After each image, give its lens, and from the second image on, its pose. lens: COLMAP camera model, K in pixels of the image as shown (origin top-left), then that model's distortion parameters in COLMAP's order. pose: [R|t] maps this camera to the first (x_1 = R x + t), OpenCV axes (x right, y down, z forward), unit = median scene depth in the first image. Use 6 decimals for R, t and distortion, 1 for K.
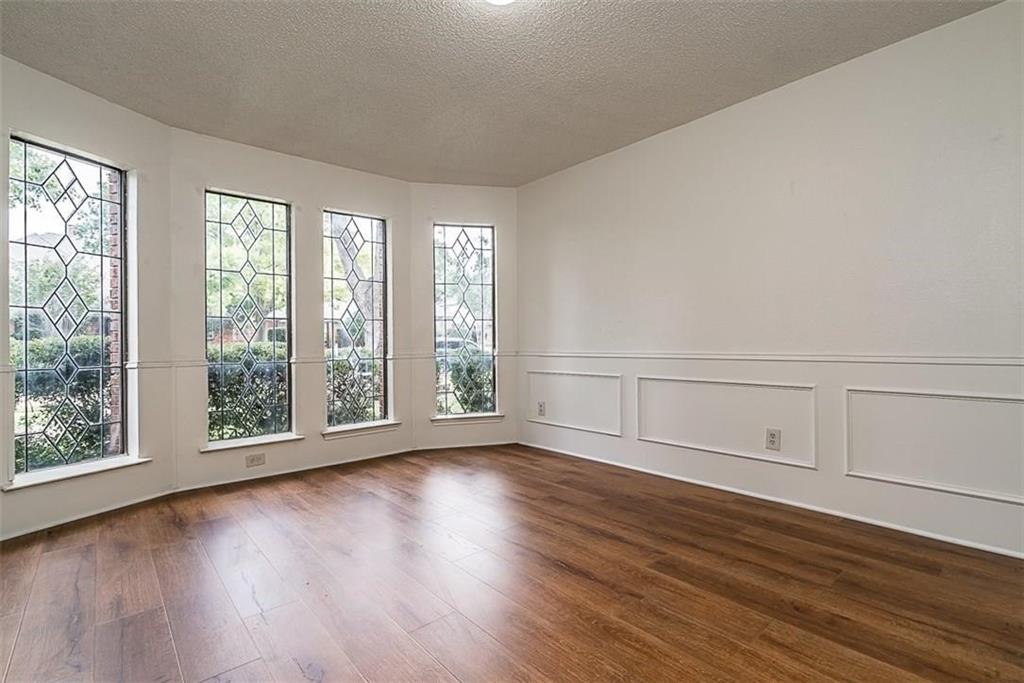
lens RADIAL K [[462.5, 0, 515.4], [0, 462.5, 343.6], [0, 0, 1]] dist [-0.006146, 0.002877]
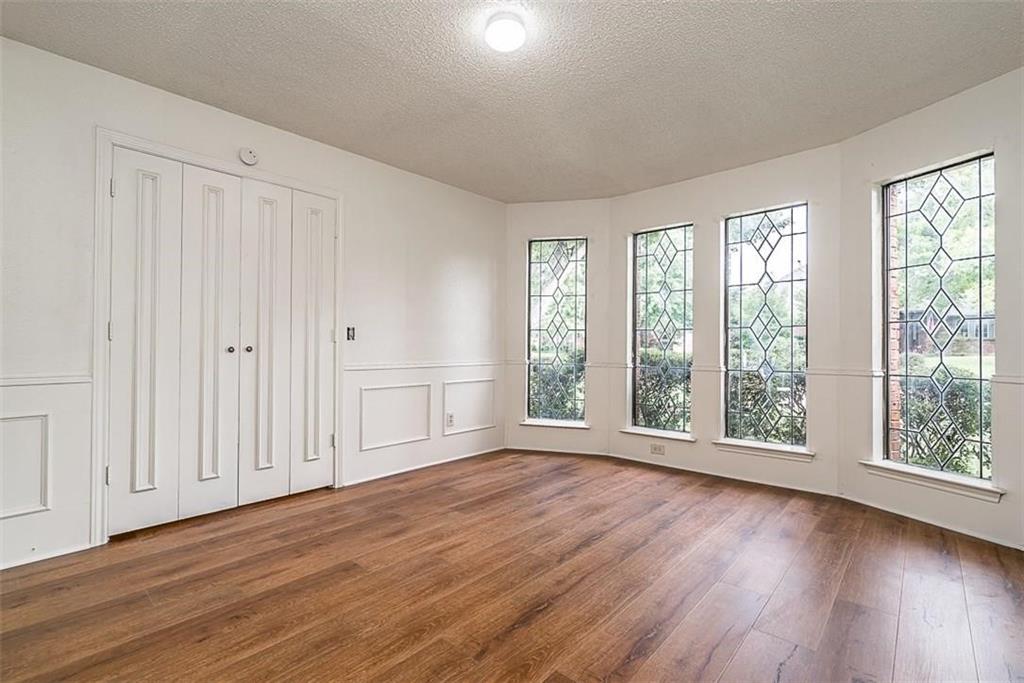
lens RADIAL K [[462.5, 0, 518.5], [0, 462.5, 338.8], [0, 0, 1]] dist [-0.006146, 0.002877]
pose [[0.115364, -0.013774, -0.993228, 0.641502], [-0.016069, 0.999747, -0.015731, -0.009475], [0.993193, 0.017775, 0.115114, 0.555083]]
